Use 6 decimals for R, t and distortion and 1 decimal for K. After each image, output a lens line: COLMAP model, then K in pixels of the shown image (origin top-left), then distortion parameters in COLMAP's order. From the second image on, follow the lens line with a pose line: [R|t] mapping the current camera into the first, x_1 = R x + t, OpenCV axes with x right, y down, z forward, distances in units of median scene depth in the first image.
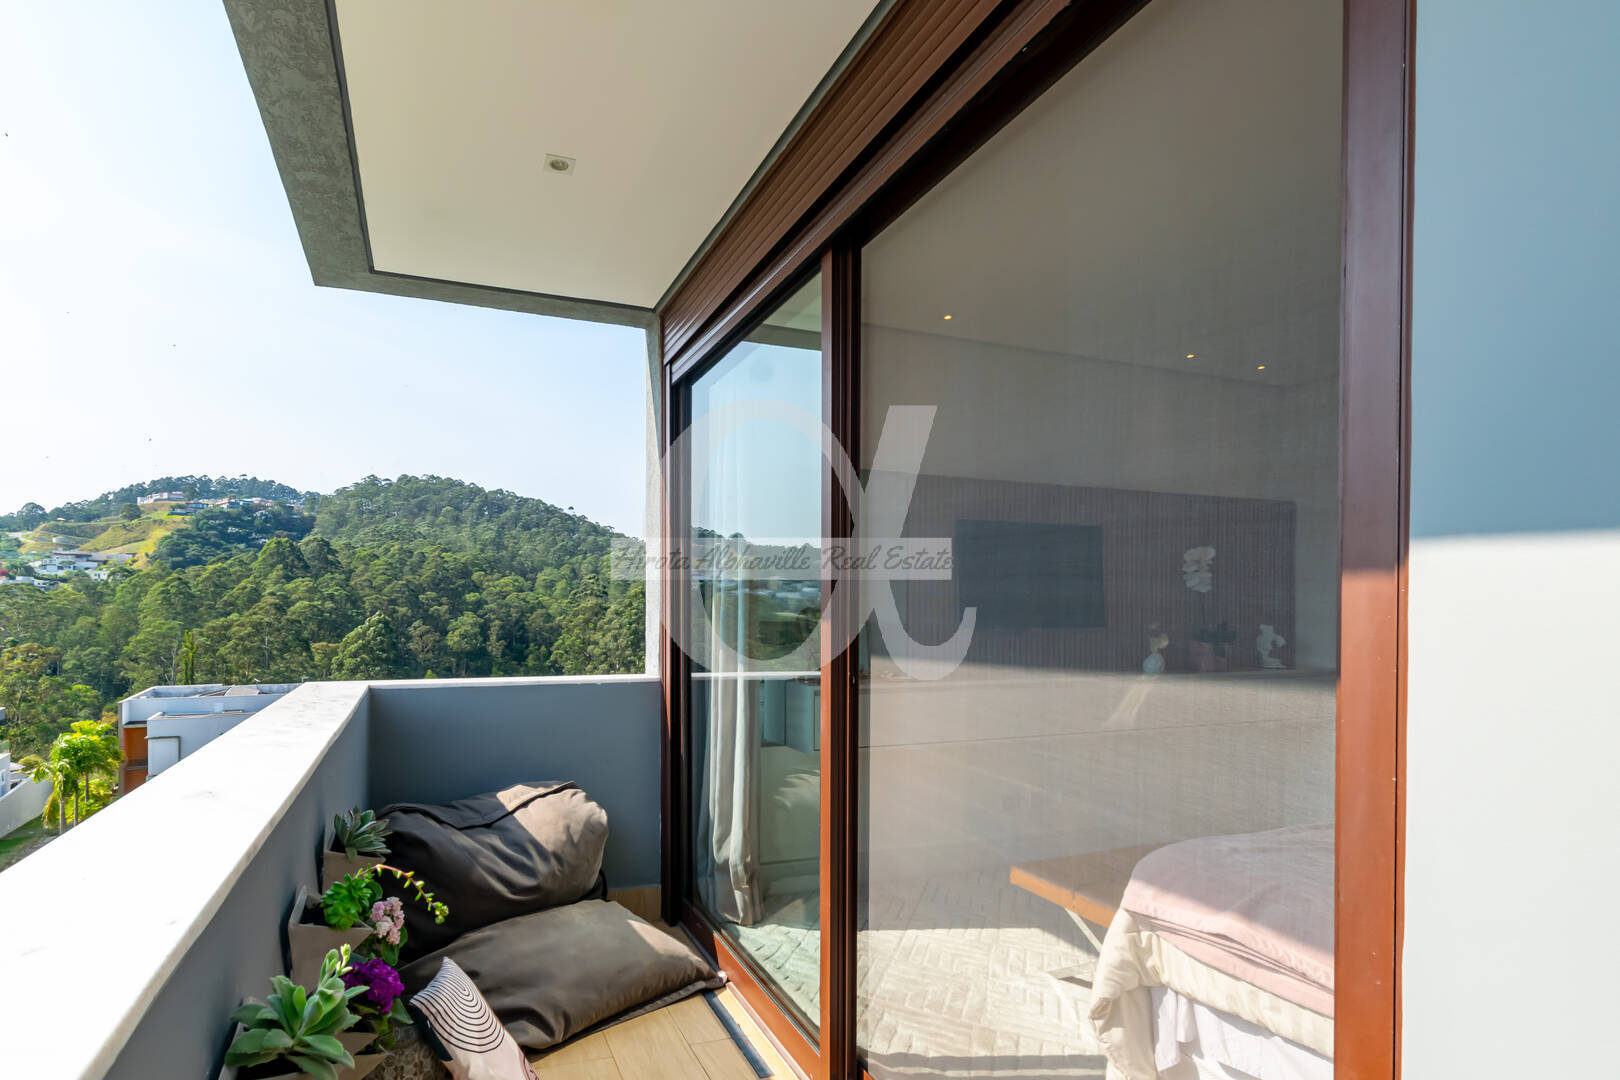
lens RADIAL K [[739.4, 0, 803.8], [0, 739.4, 552.5], [0, 0, 1]] dist [0.000388, -0.000100]
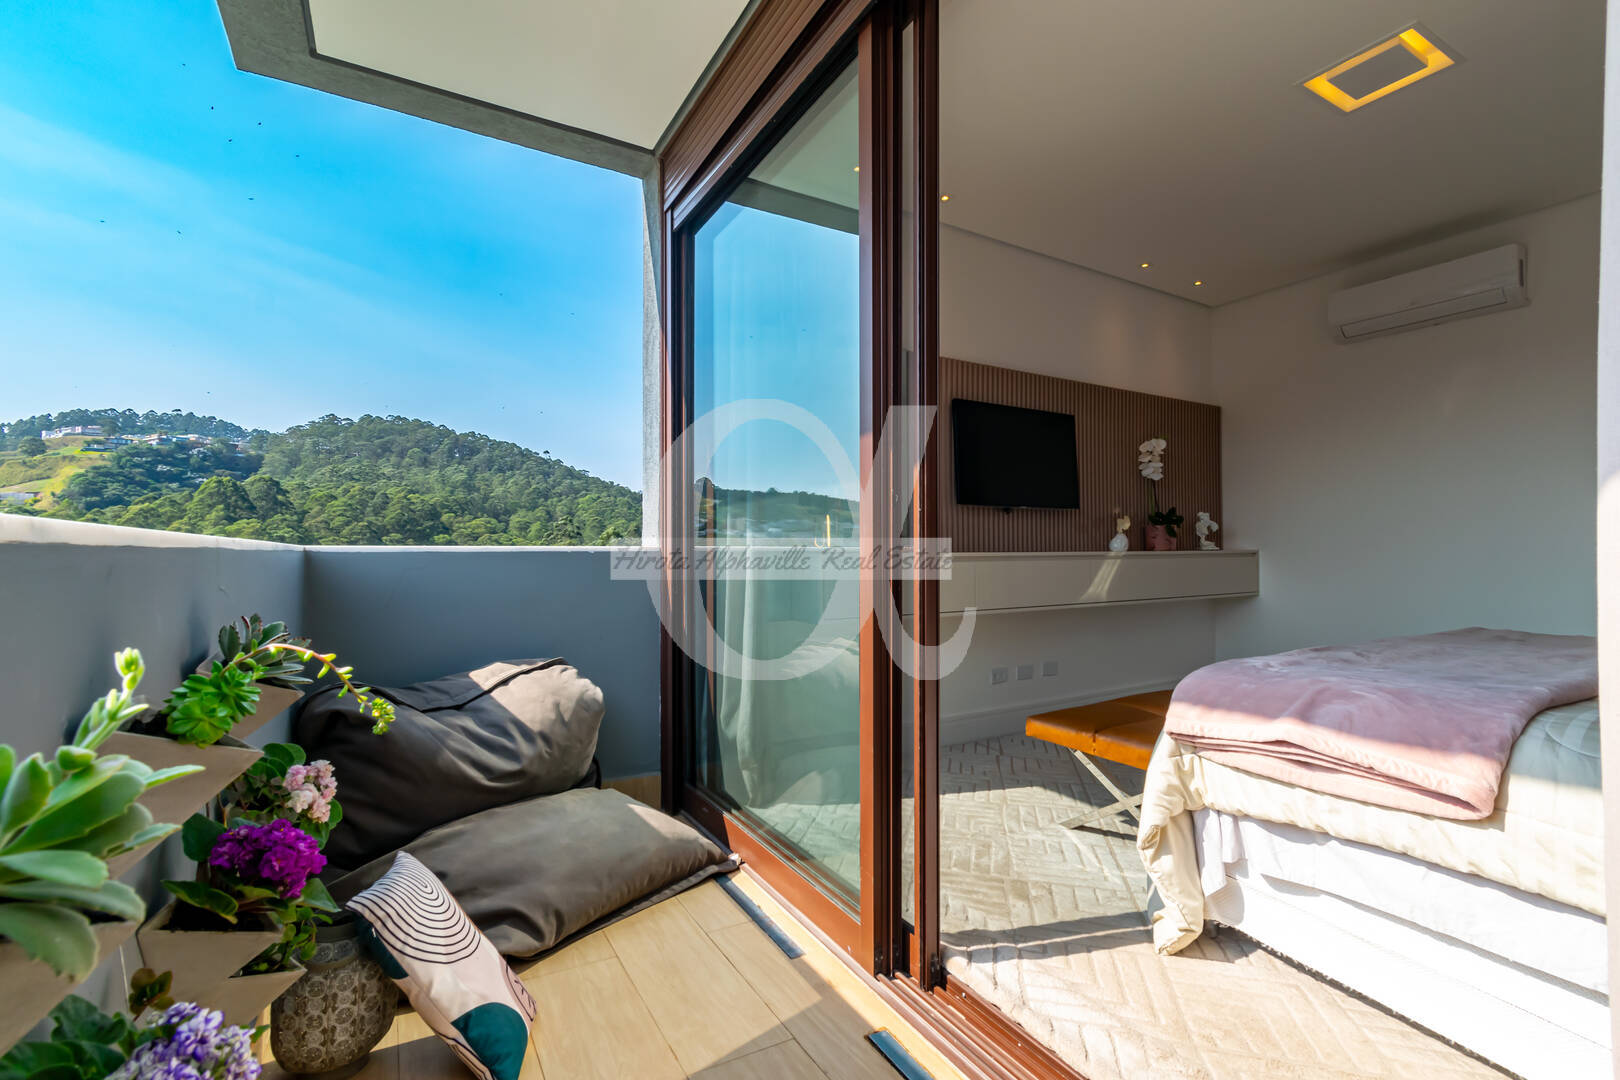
lens RADIAL K [[595.3, 0, 839.5], [0, 595.3, 540.3], [0, 0, 1]] dist [0.000504, -0.000587]
pose [[0.986018, -0.008578, 0.166419, -0.102470], [0.013631, 0.999479, -0.029243, 0.200143], [-0.166082, 0.031102, 0.985621, 0.234491]]
